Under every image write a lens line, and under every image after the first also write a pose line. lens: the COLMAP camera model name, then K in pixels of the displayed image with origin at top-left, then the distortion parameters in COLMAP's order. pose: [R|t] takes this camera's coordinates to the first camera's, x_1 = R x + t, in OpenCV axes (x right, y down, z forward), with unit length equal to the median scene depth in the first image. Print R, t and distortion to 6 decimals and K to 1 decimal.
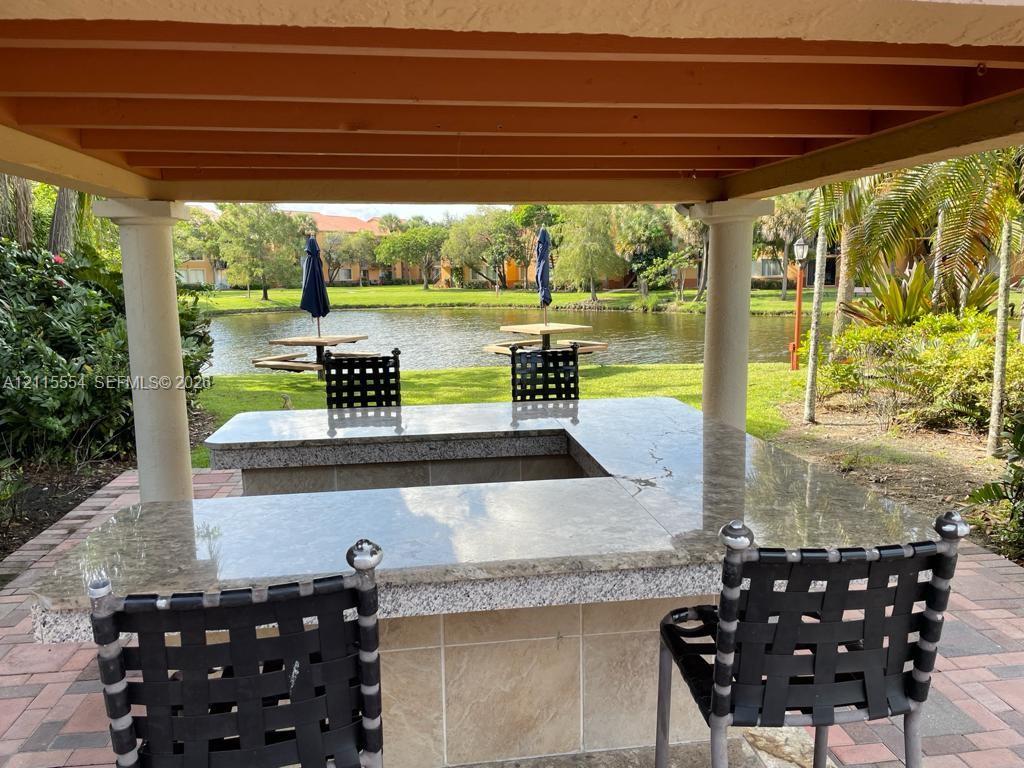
lens RADIAL K [[771.5, 0, 512.6], [0, 771.5, 386.0], [0, 0, 1]] dist [0.086298, -0.106497]
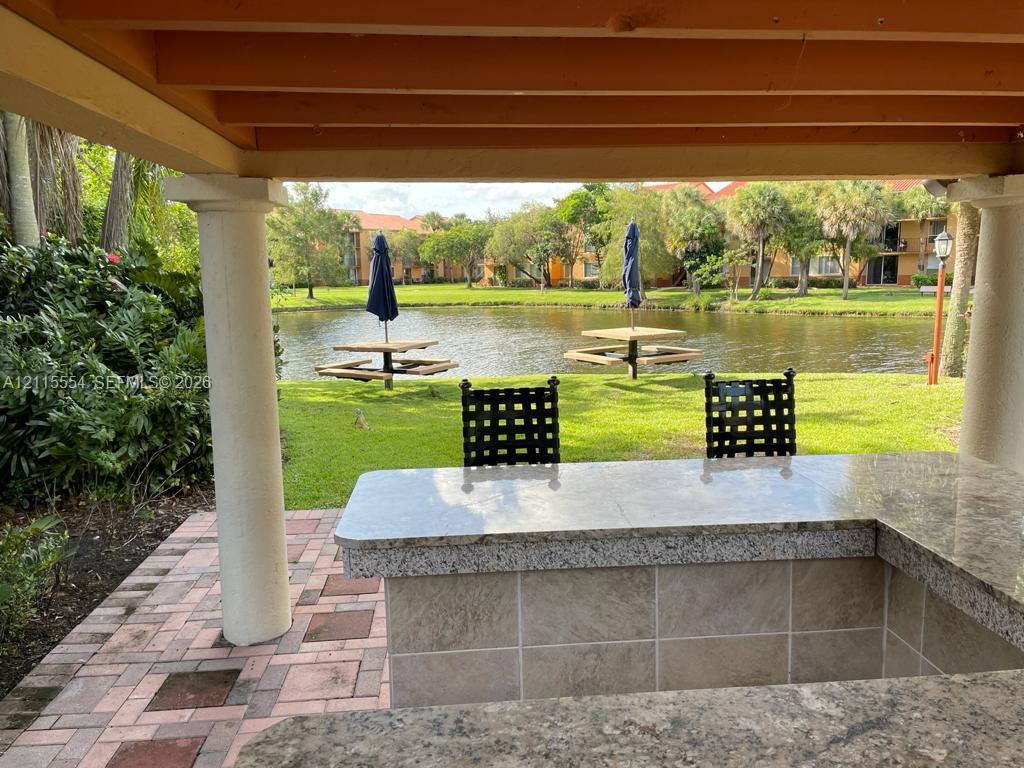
lens RADIAL K [[771.5, 0, 513.9], [0, 771.5, 386.3], [0, 0, 1]] dist [0.086298, -0.106497]
pose [[0.998882, 0.007280, -0.046713, -0.054165], [-0.007144, 0.999970, 0.003076, -0.014549], [0.046734, -0.002739, 0.998904, 0.089329]]
